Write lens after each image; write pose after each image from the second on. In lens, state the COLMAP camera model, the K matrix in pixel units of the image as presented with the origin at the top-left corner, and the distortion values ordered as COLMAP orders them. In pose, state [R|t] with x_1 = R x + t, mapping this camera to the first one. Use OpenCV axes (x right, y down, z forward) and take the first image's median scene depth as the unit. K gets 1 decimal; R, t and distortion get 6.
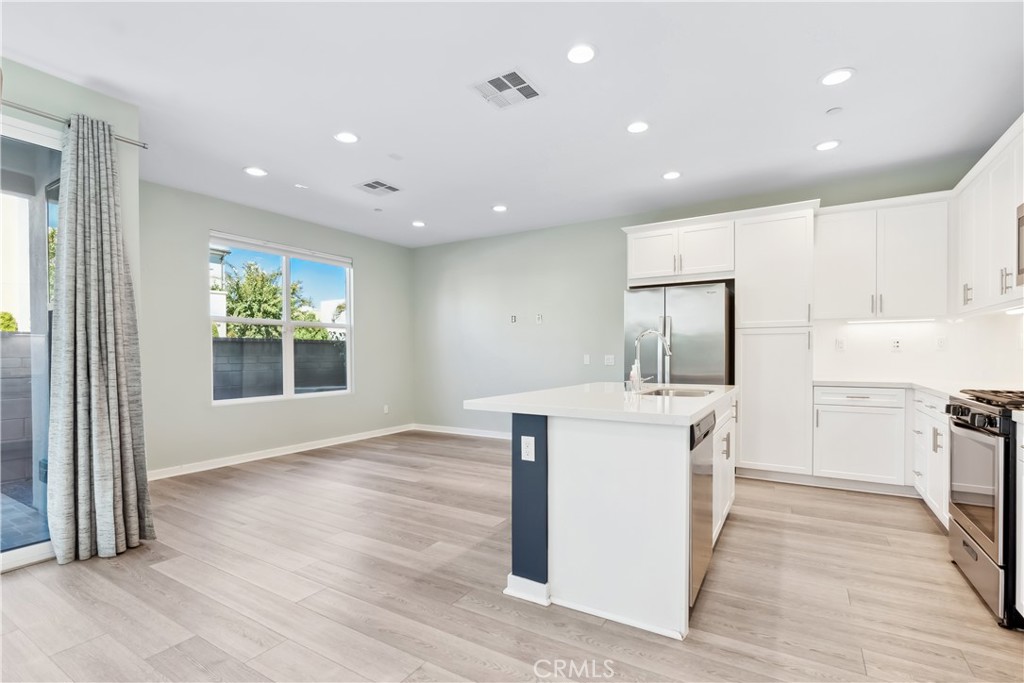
lens RADIAL K [[476.5, 0, 515.8], [0, 476.5, 358.8], [0, 0, 1]] dist [-0.010053, 0.000445]
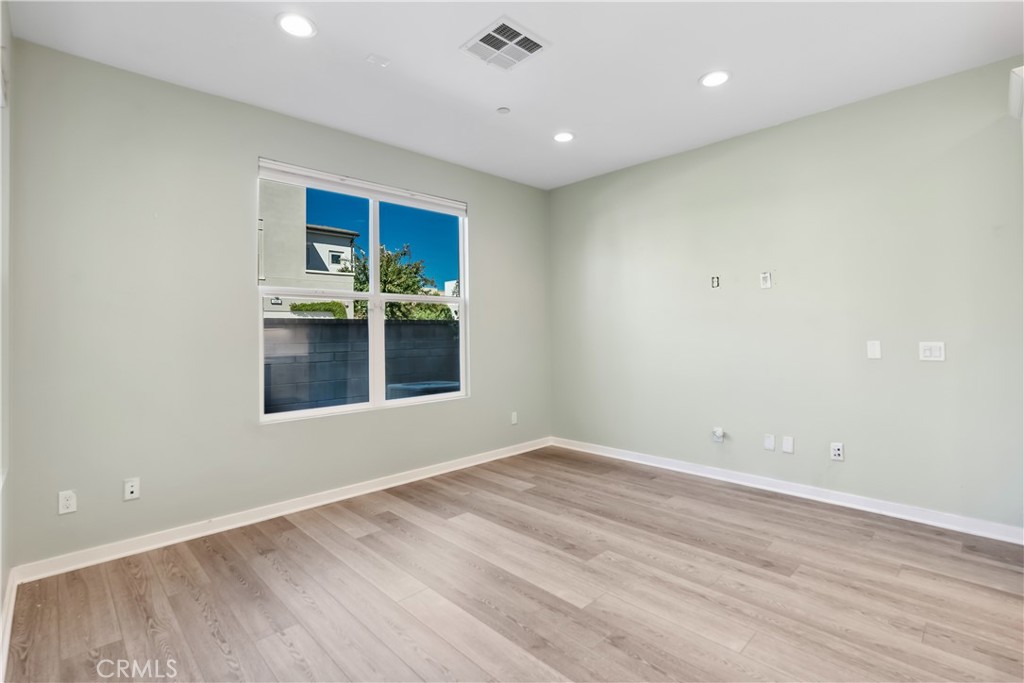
lens RADIAL K [[476.5, 0, 505.0], [0, 476.5, 326.7], [0, 0, 1]] dist [-0.010053, 0.000445]
pose [[0.964316, -0.010375, -0.264549, -0.147341], [0.004923, 0.999762, -0.021263, -0.019371], [0.264707, 0.019201, 0.964138, 0.474450]]
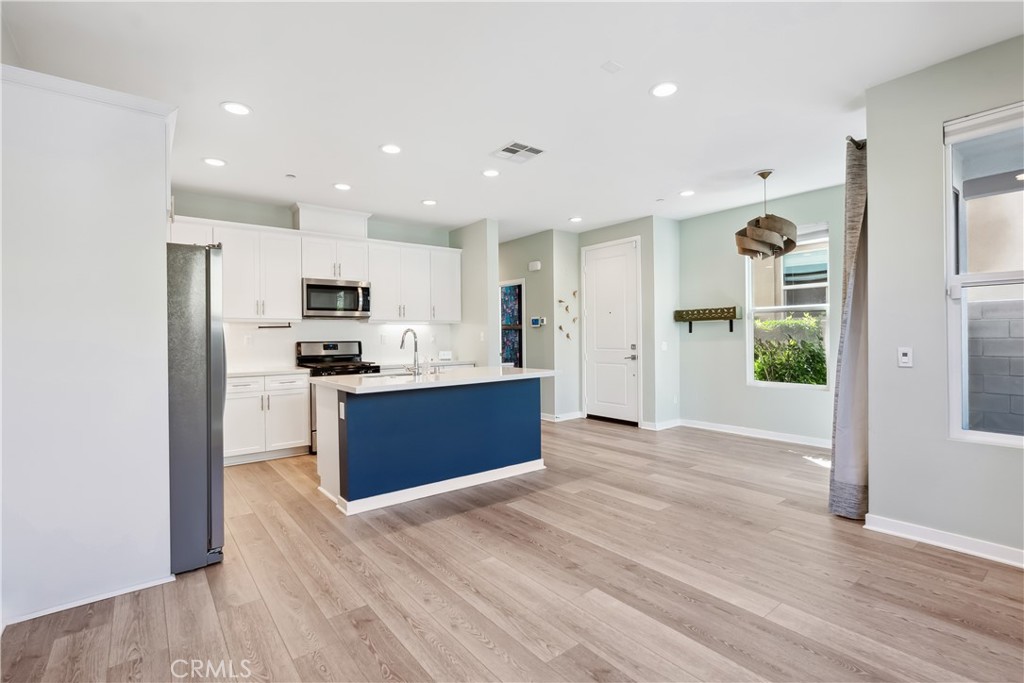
lens RADIAL K [[476.5, 0, 510.9], [0, 476.5, 339.2], [0, 0, 1]] dist [-0.010053, 0.000445]
pose [[-0.933877, 0.014900, 0.357285, -0.300909], [0.021479, 0.999665, 0.014453, -0.031356], [-0.356950, 0.021172, -0.933884, 1.443982]]
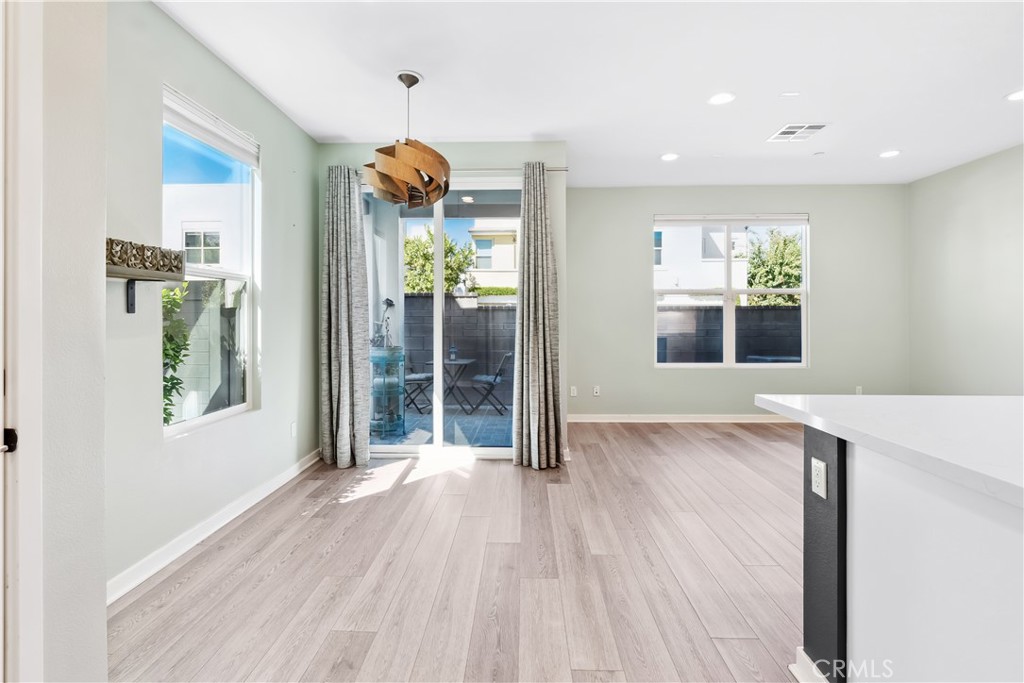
lens RADIAL K [[476.5, 0, 516.5], [0, 476.5, 314.1], [0, 0, 1]] dist [-0.010053, 0.000445]
pose [[0.498065, -0.001404, -0.867139, 0.201264], [-0.010209, 0.999920, -0.007482, -0.019161], [0.867080, 0.012579, 0.498010, 0.138057]]
